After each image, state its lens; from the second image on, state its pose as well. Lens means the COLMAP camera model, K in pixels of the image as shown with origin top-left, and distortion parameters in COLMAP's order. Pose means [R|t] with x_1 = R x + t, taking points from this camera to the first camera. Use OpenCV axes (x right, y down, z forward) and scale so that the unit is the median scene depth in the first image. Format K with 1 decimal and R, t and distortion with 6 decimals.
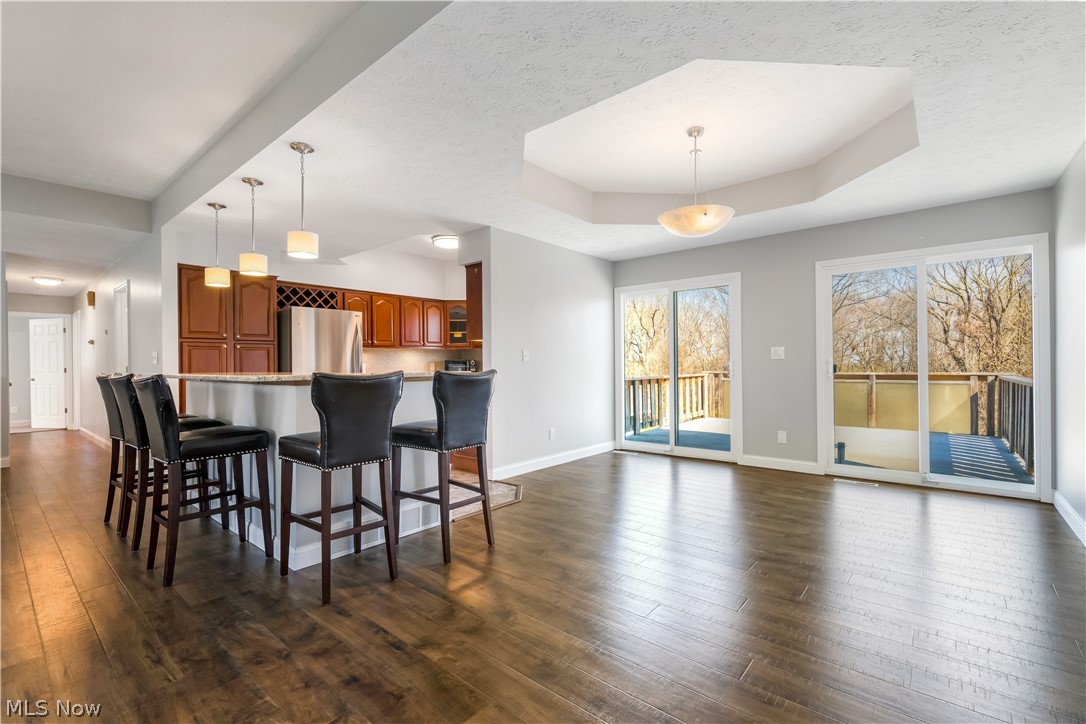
lens RADIAL K [[471.2, 0, 545.4], [0, 471.2, 364.1], [0, 0, 1]] dist [-0.000516, 0.001191]
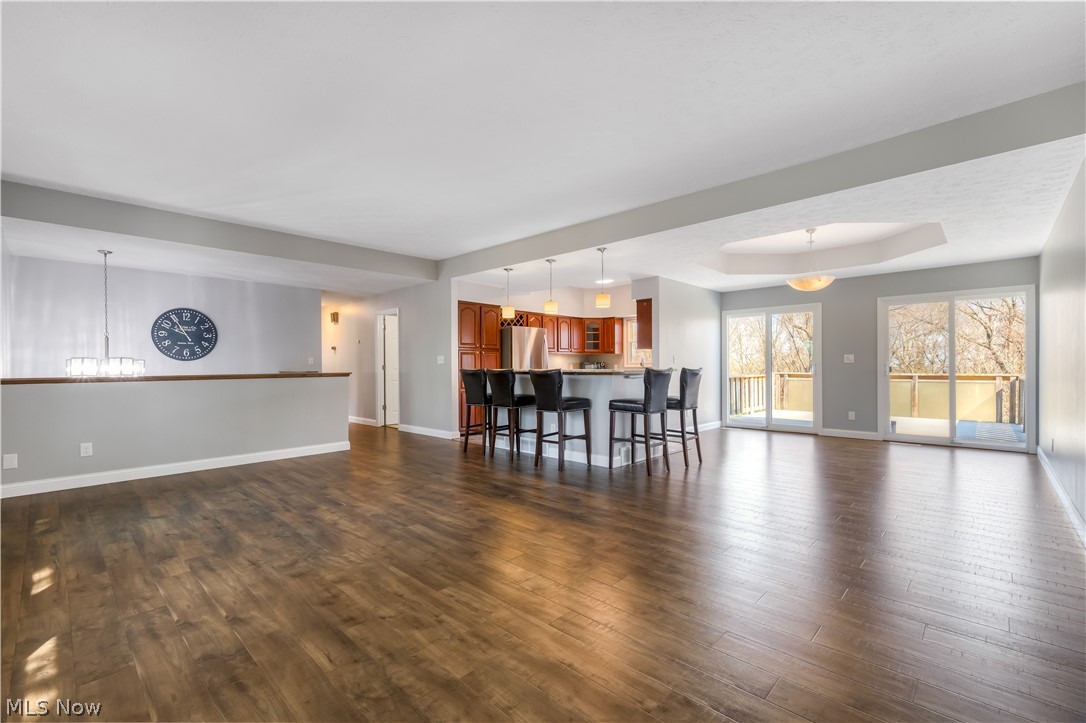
lens RADIAL K [[471.2, 0, 527.4], [0, 471.2, 370.2], [0, 0, 1]] dist [-0.000516, 0.001191]
pose [[0.997088, 0.006900, -0.075946, -0.289400], [-0.006226, 0.999939, 0.009105, 0.003864], [0.076004, -0.008605, 0.997070, -0.396091]]
